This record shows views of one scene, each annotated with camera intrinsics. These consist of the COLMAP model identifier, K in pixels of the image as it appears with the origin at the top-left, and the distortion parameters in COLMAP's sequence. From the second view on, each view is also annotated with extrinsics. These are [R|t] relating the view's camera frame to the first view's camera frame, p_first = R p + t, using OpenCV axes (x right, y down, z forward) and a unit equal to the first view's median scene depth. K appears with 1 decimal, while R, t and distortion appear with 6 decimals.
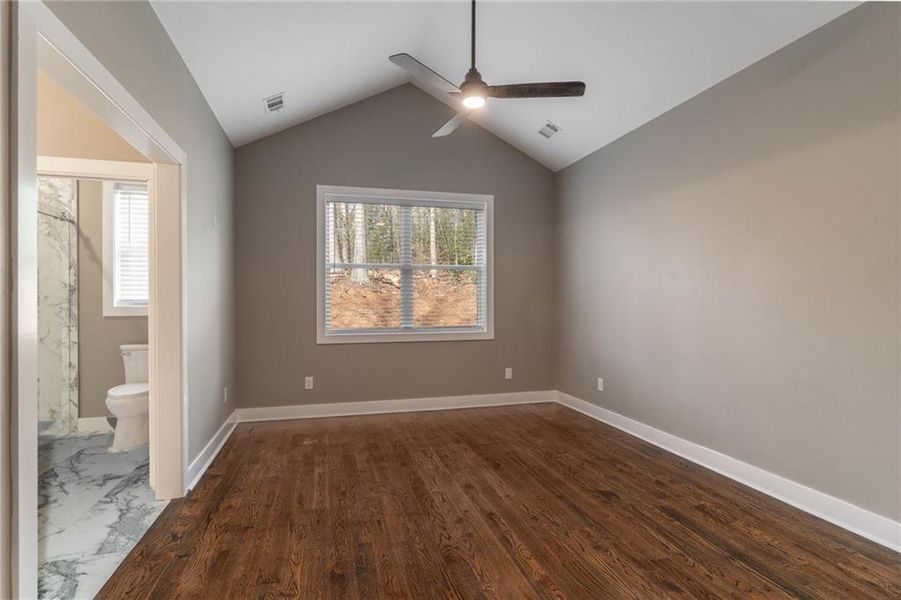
lens RADIAL K [[459.1, 0, 446.5], [0, 459.1, 297.4], [0, 0, 1]] dist [0.001905, 0.001596]
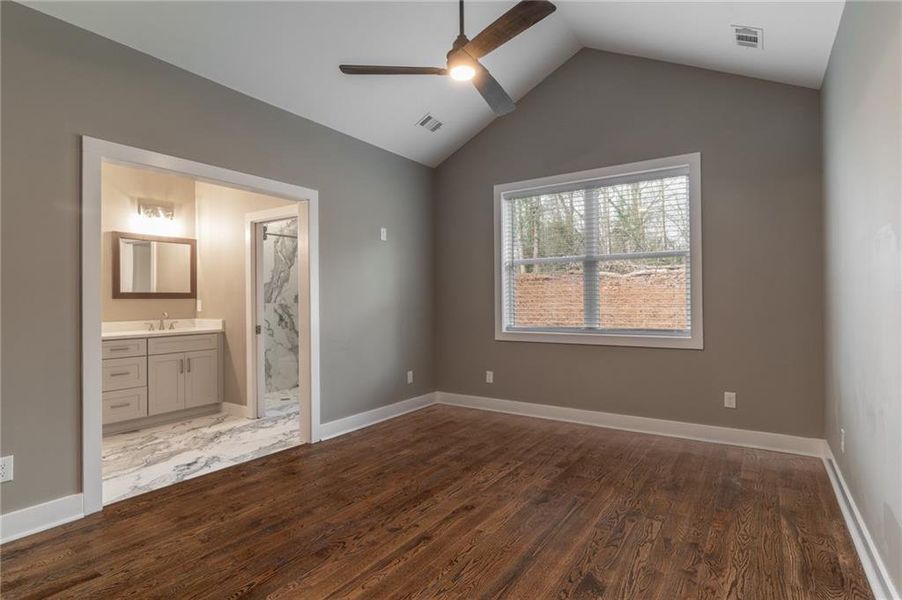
lens RADIAL K [[459.7, 0, 447.0], [0, 459.7, 304.5], [0, 0, 1]] dist [0.001905, 0.001596]
pose [[0.652126, -0.000674, -0.758110, 0.584760], [0.015689, 0.999797, 0.012607, 0.008199], [0.757948, -0.020116, 0.652005, 0.338937]]
